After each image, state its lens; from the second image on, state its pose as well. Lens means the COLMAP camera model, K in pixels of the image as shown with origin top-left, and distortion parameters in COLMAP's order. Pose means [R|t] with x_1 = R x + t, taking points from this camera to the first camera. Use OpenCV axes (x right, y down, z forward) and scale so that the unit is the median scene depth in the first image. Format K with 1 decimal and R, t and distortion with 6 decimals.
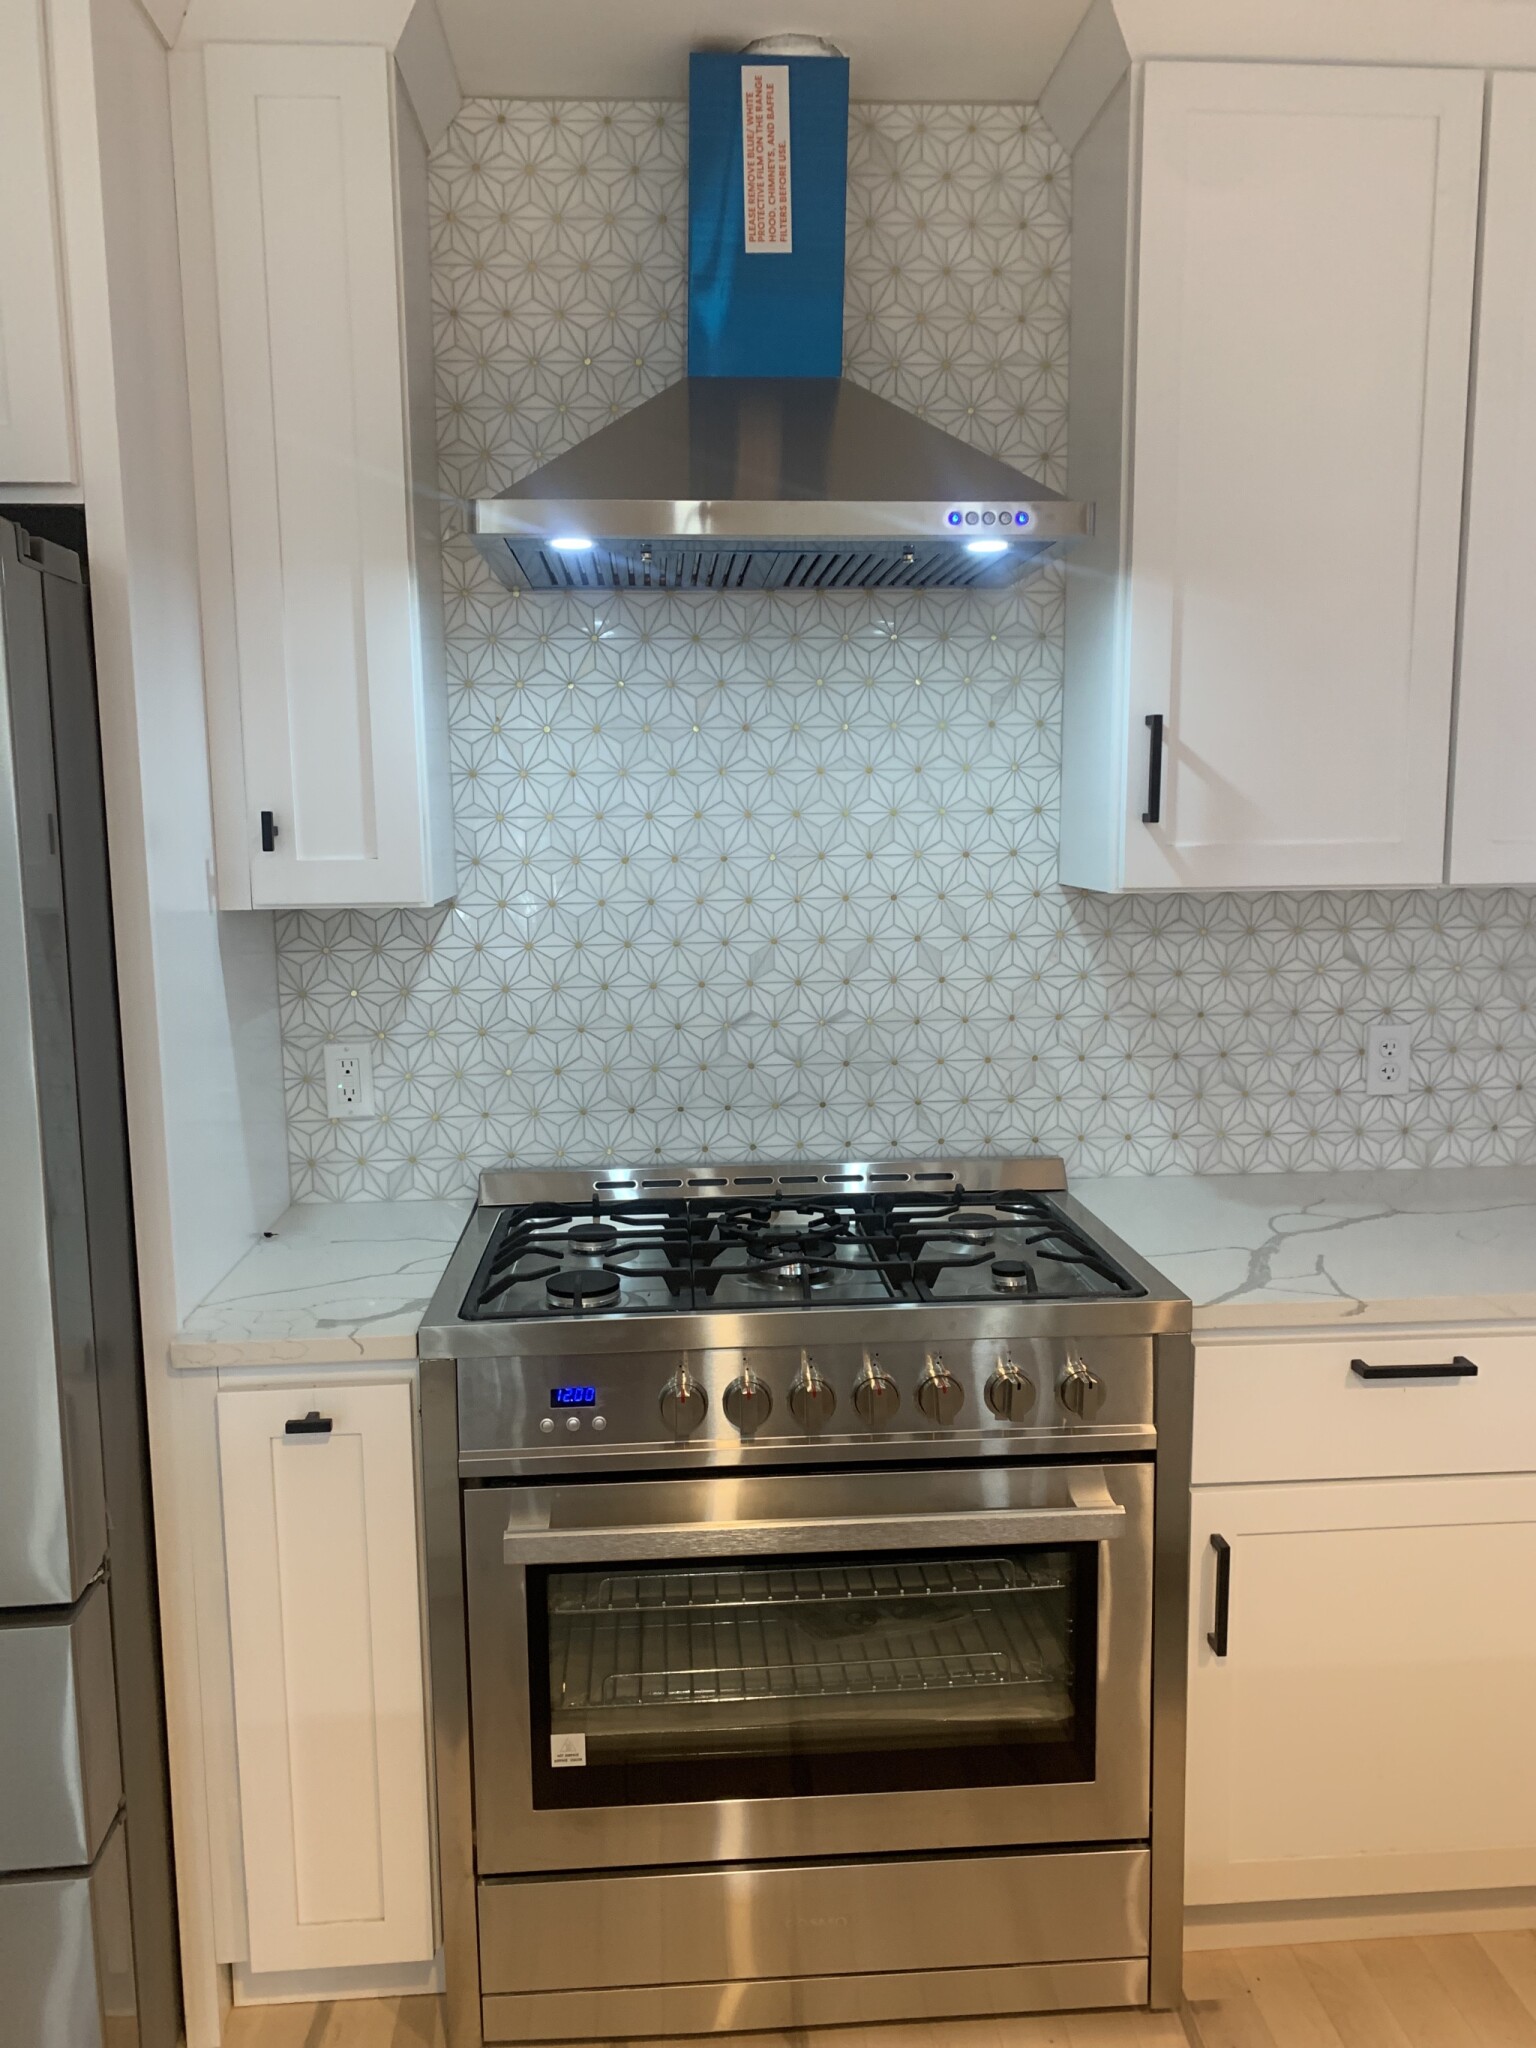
lens RADIAL K [[1569.7, 0, 761.6], [0, 1569.7, 1043.8], [0, 0, 1]] dist [0.019787, -0.010276]
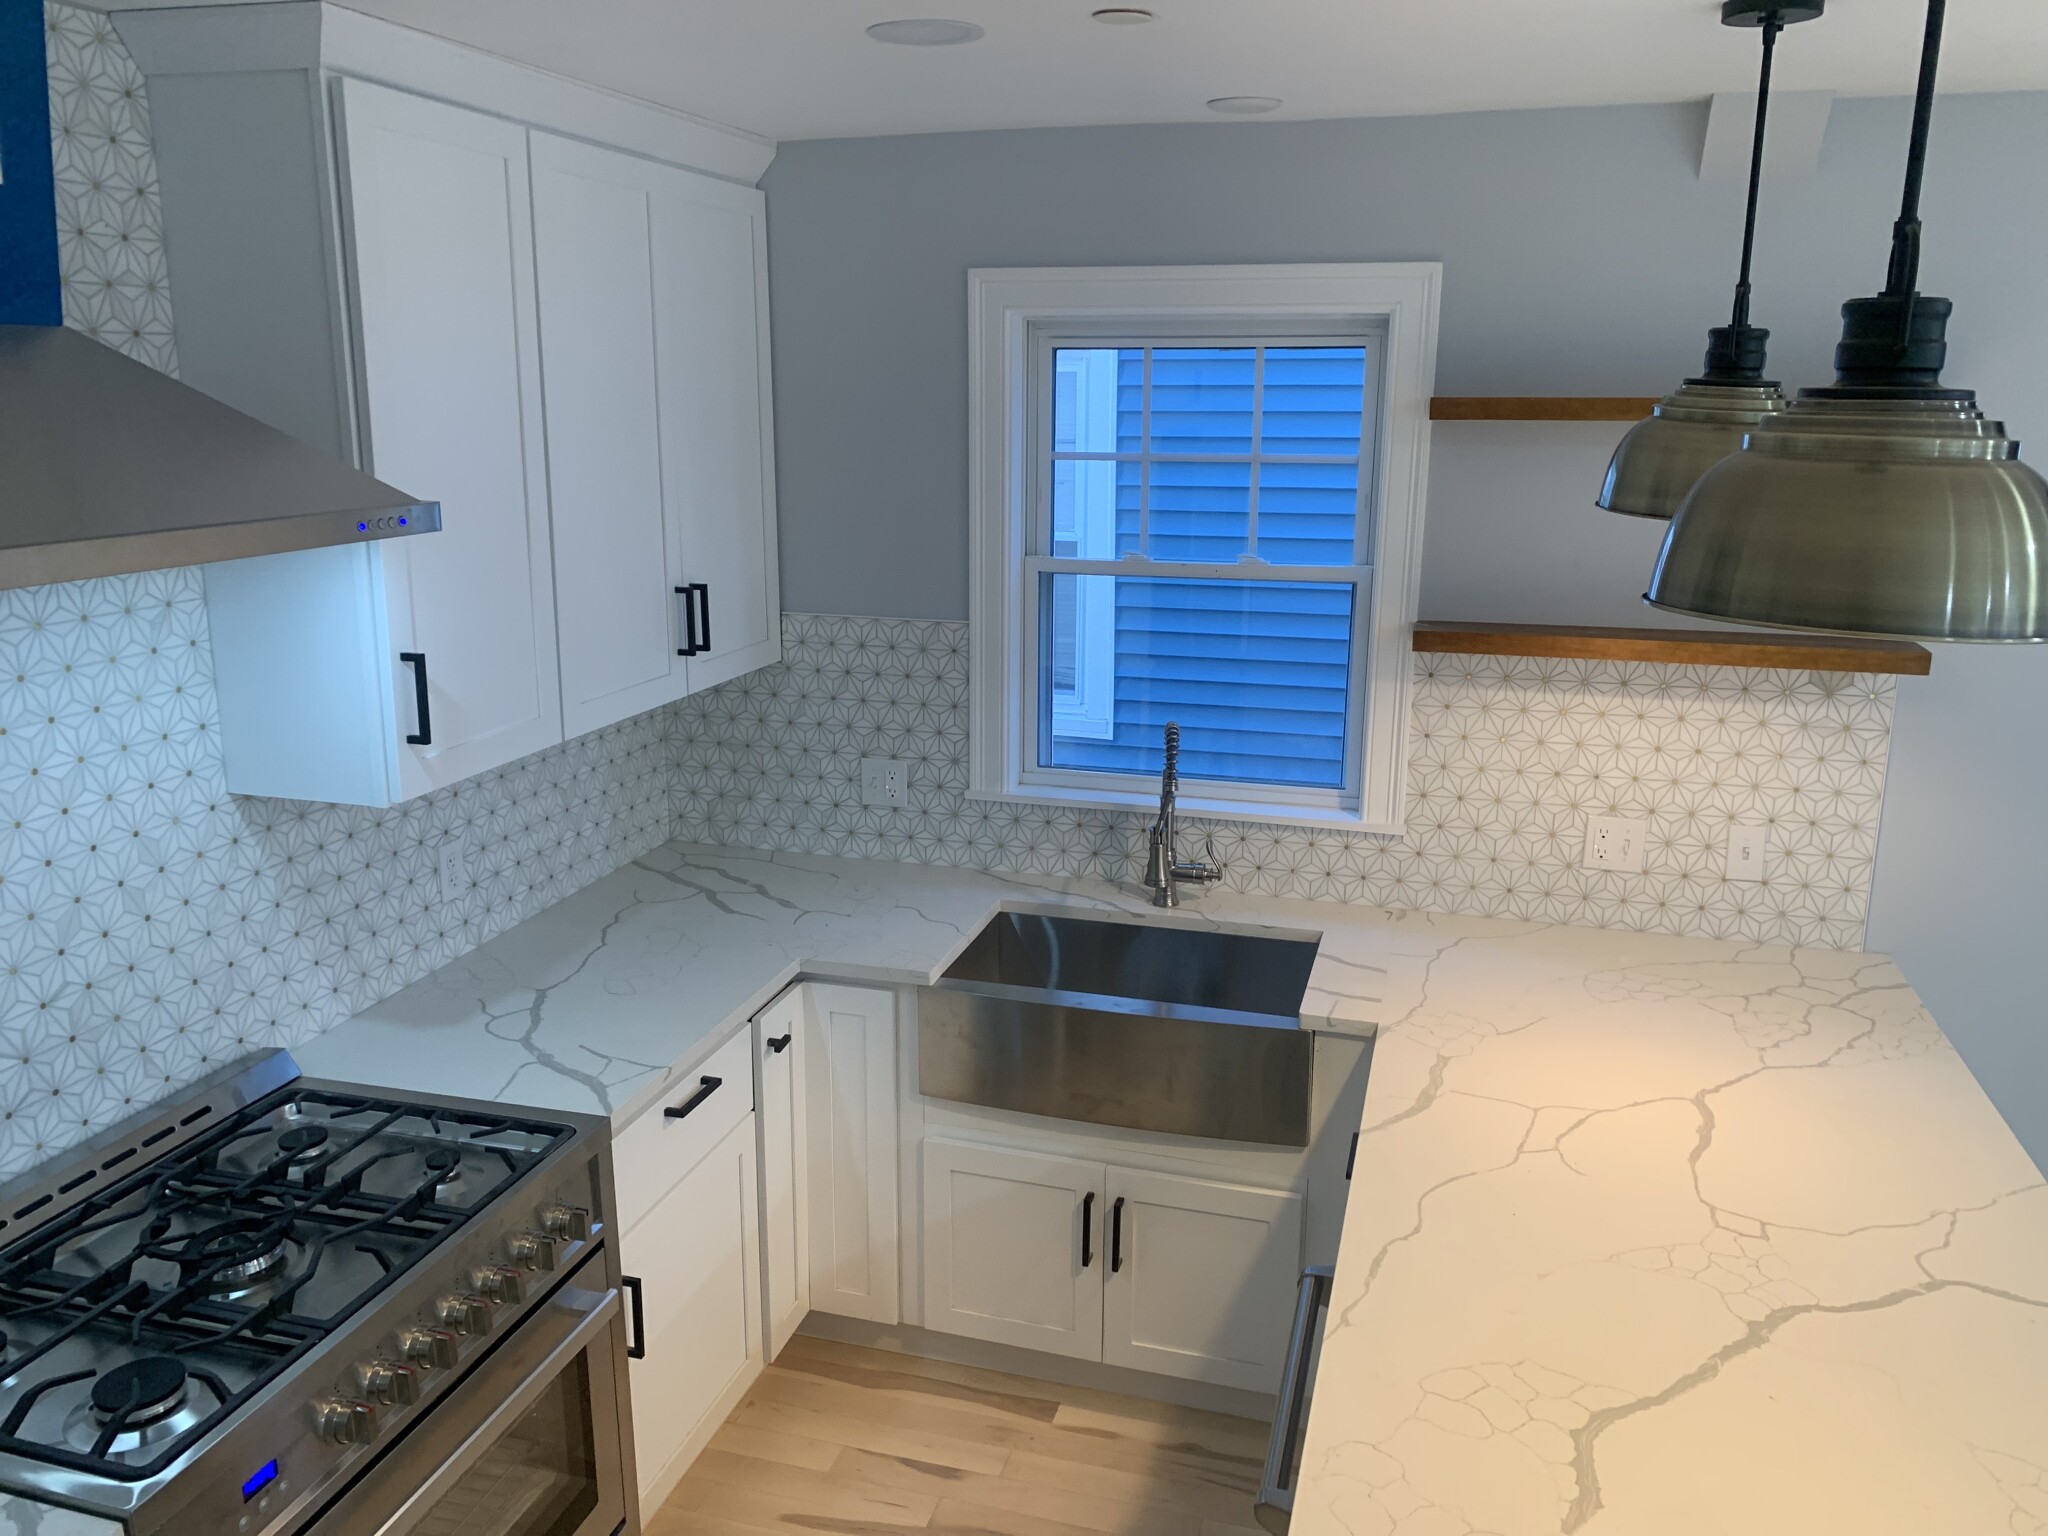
lens RADIAL K [[1569.7, 0, 1020.7], [0, 1569.7, 775.6], [0, 0, 1]] dist [0.019787, -0.010276]
pose [[0.344584, -0.213853, 0.914073, -0.560776], [0.132265, 0.975054, 0.178259, -0.226718], [-0.929391, 0.059474, 0.364273, 0.155686]]
